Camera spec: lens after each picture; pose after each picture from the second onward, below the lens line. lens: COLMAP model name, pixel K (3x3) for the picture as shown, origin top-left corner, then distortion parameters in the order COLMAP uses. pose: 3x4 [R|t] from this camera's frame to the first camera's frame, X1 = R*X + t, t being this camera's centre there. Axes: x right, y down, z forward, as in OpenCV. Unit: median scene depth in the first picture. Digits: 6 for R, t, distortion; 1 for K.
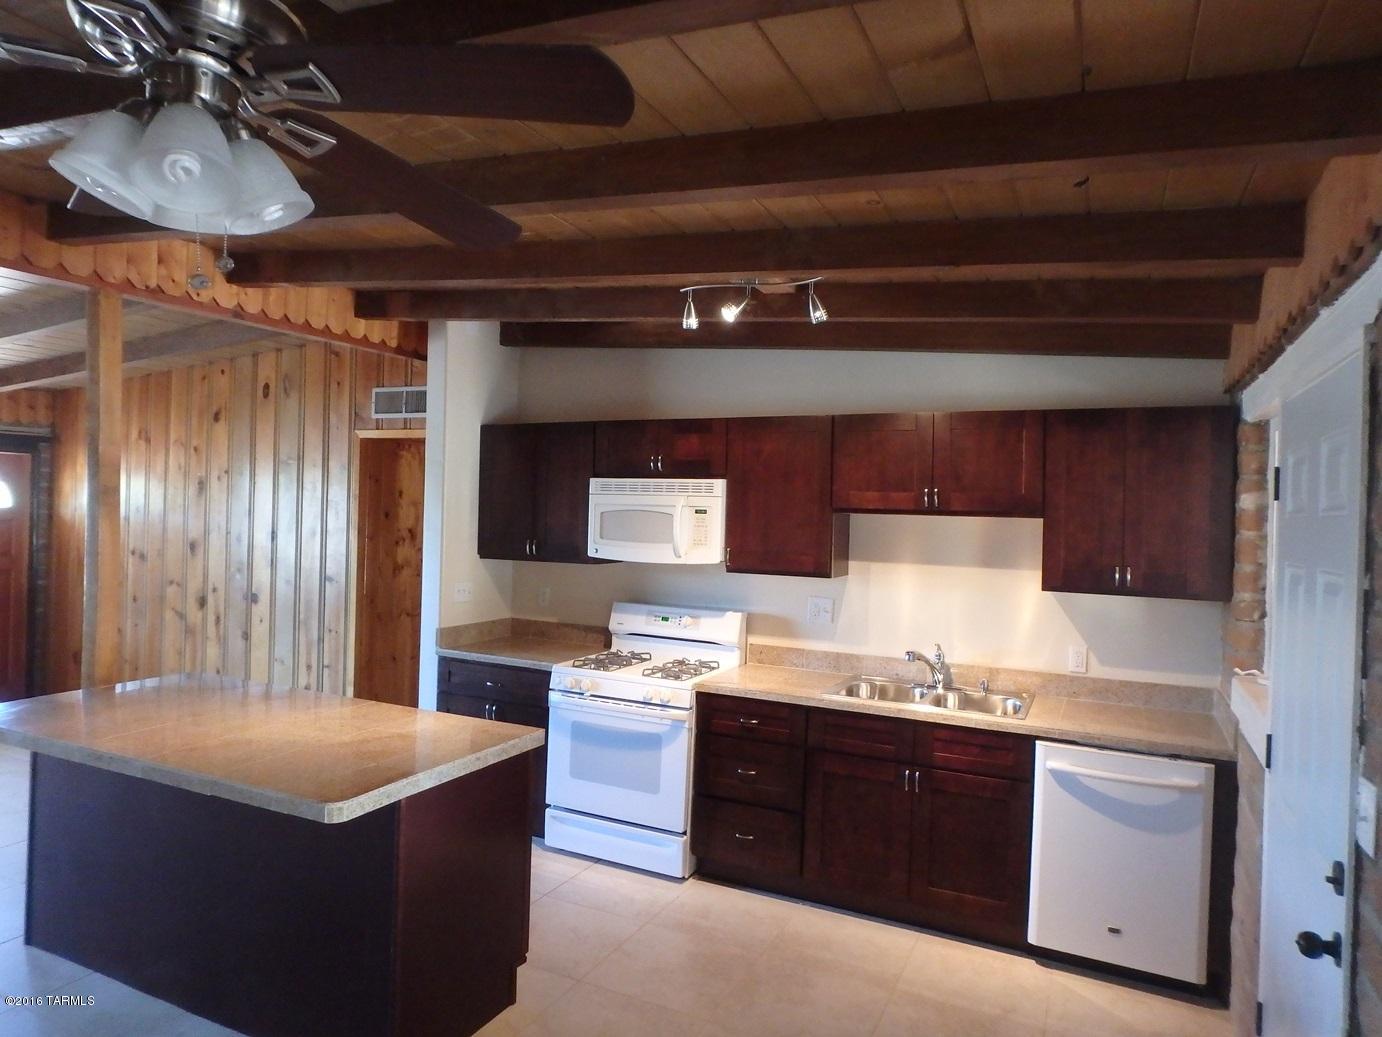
lens RADIAL K [[863.7, 0, 691.1], [0, 863.7, 516.7], [0, 0, 1]] dist [-0.002959, 0.000010]
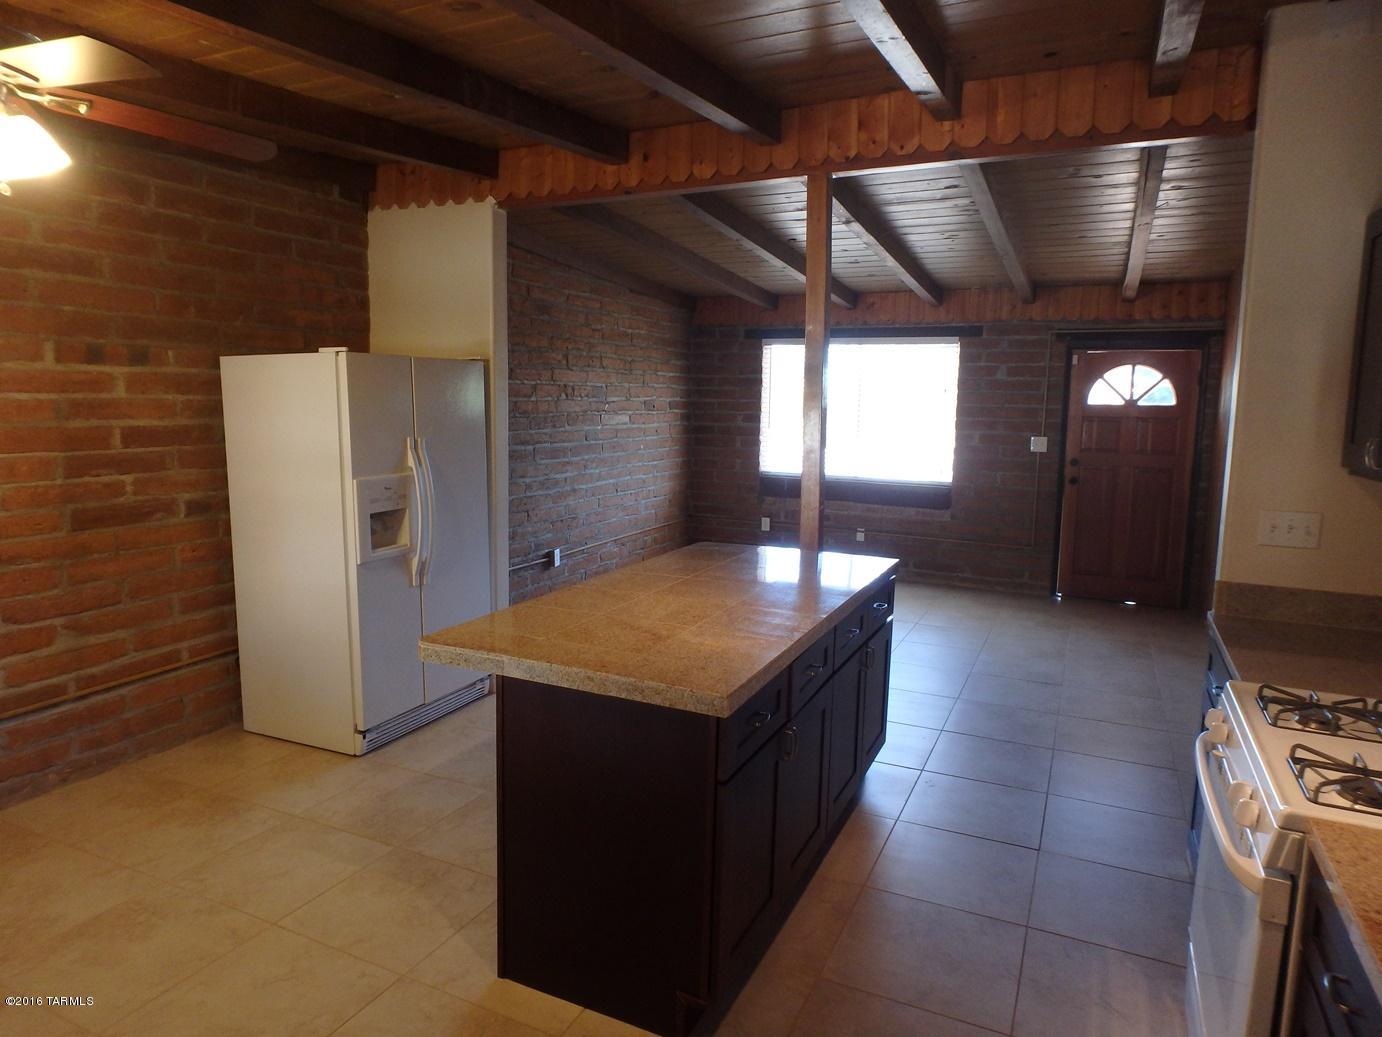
lens RADIAL K [[863.7, 0, 692.7], [0, 863.7, 518.4], [0, 0, 1]] dist [-0.002959, 0.000010]
pose [[0.025601, 0.117172, -0.992782, 0.358062], [-0.024811, 0.992876, 0.116543, 0.028274], [0.999364, 0.021648, 0.028326, 0.733879]]
